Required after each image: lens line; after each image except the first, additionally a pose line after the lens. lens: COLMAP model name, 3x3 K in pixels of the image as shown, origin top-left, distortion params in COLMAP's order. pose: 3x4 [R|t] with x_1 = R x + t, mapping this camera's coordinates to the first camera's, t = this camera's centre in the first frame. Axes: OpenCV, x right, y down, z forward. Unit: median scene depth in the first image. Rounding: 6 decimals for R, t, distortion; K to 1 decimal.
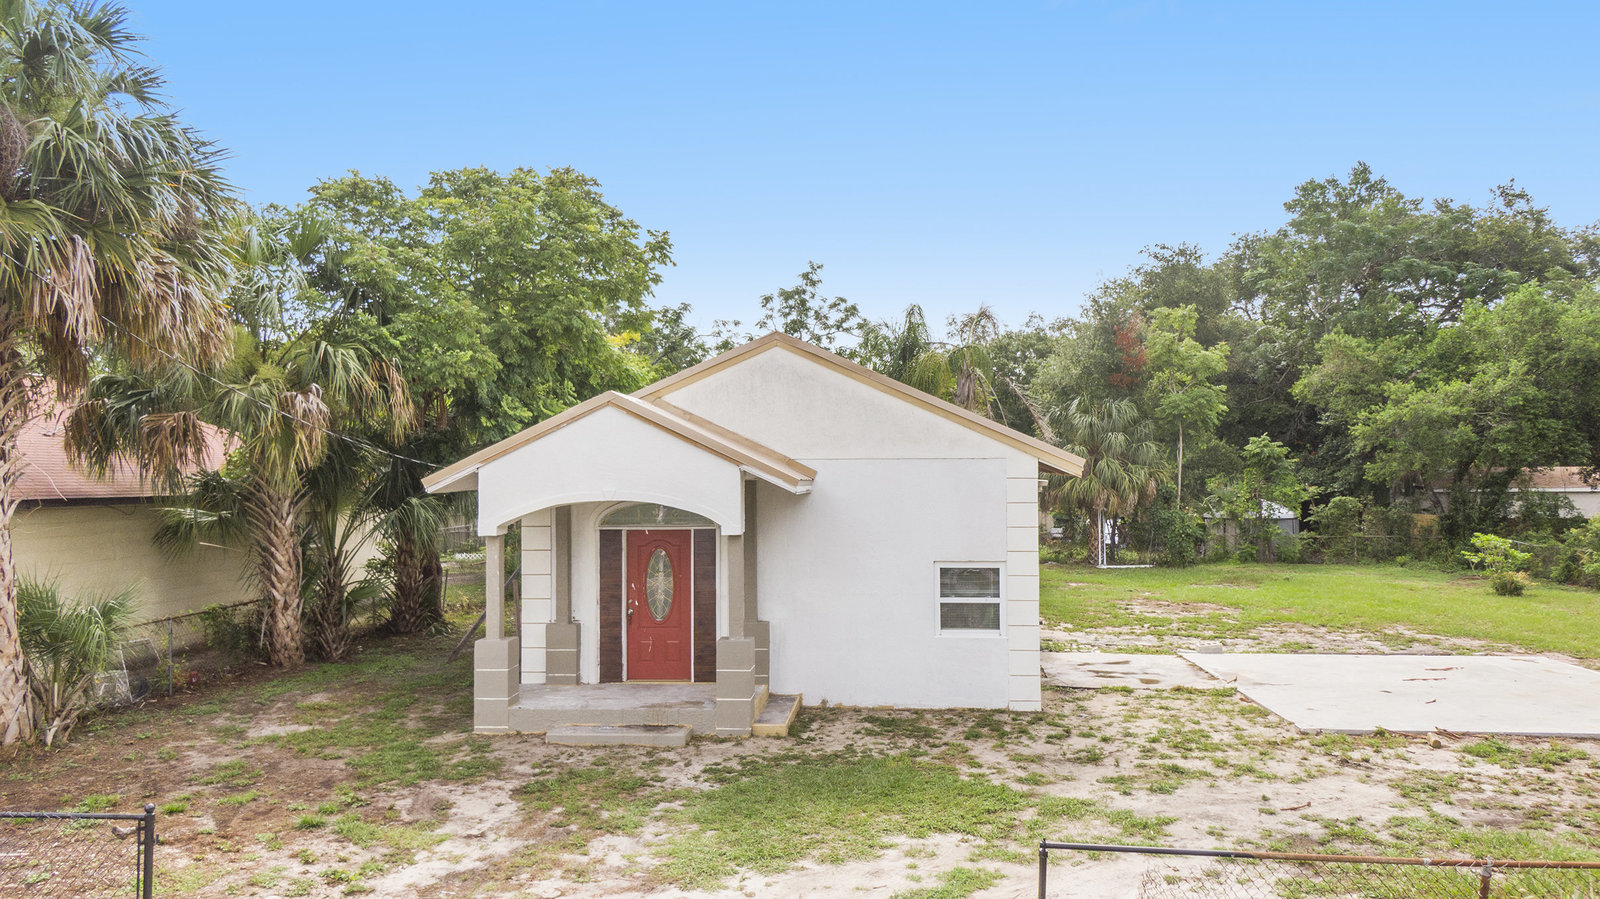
lens RADIAL K [[1132.2, 0, 799.0], [0, 1132.2, 448.2], [0, 0, 1]] dist [0.020503, -0.022802]
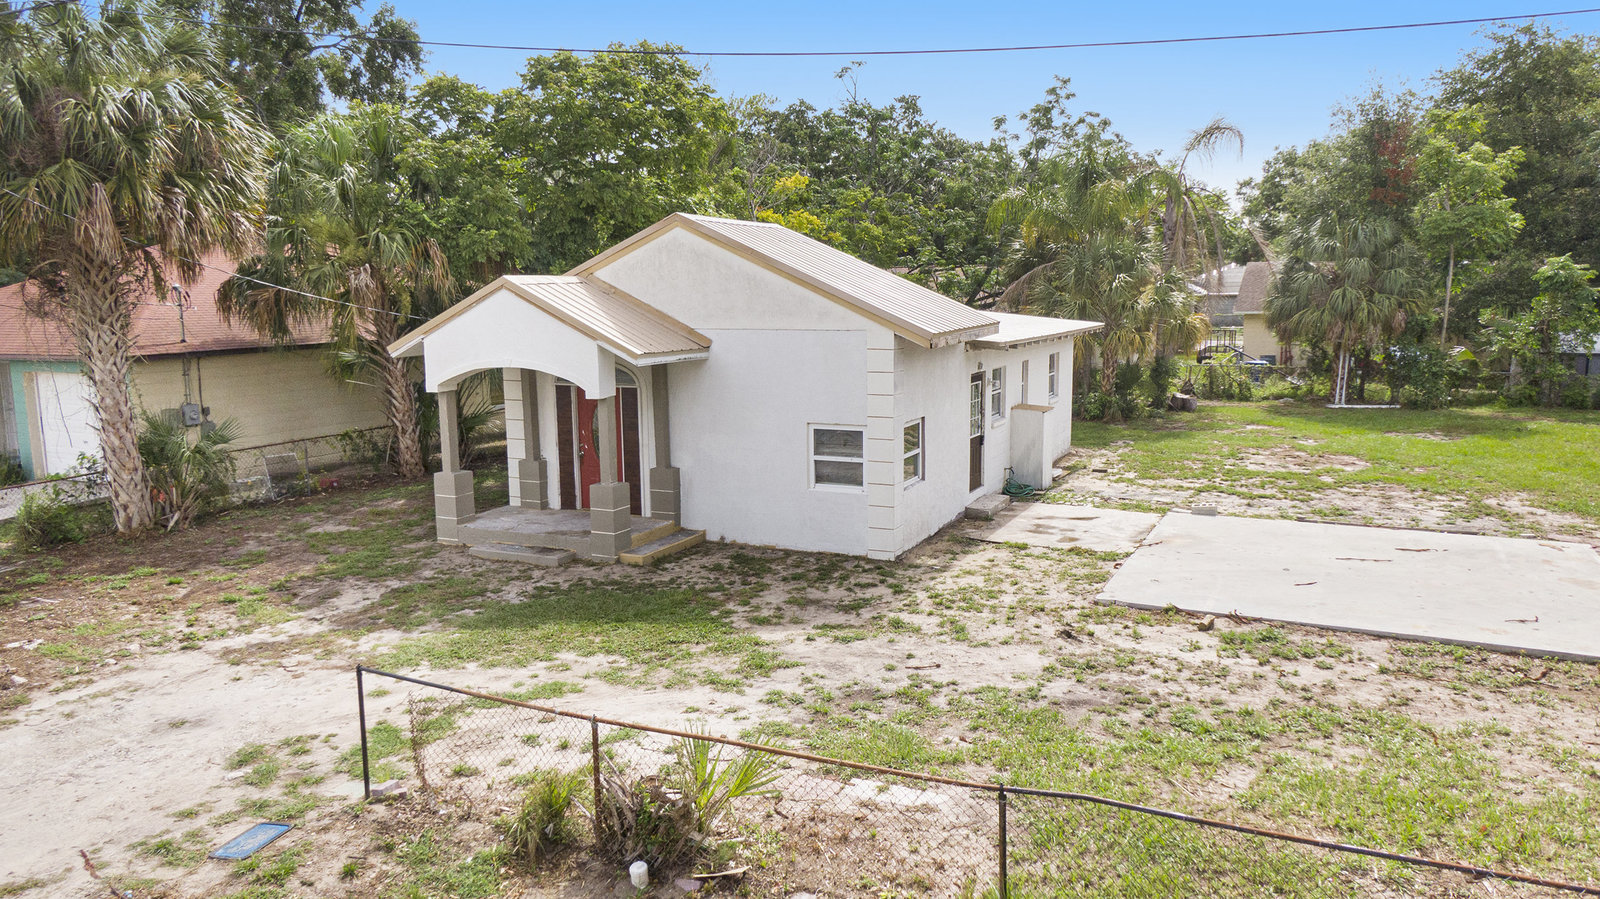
lens RADIAL K [[1132.2, 0, 809.1], [0, 1132.2, 448.0], [0, 0, 1]] dist [0.020503, -0.022802]
pose [[0.934354, 0.047347, -0.353186, 0.629297], [0.014543, 0.985241, 0.170554, -0.079568], [0.356049, -0.164494, 0.919876, -0.031045]]
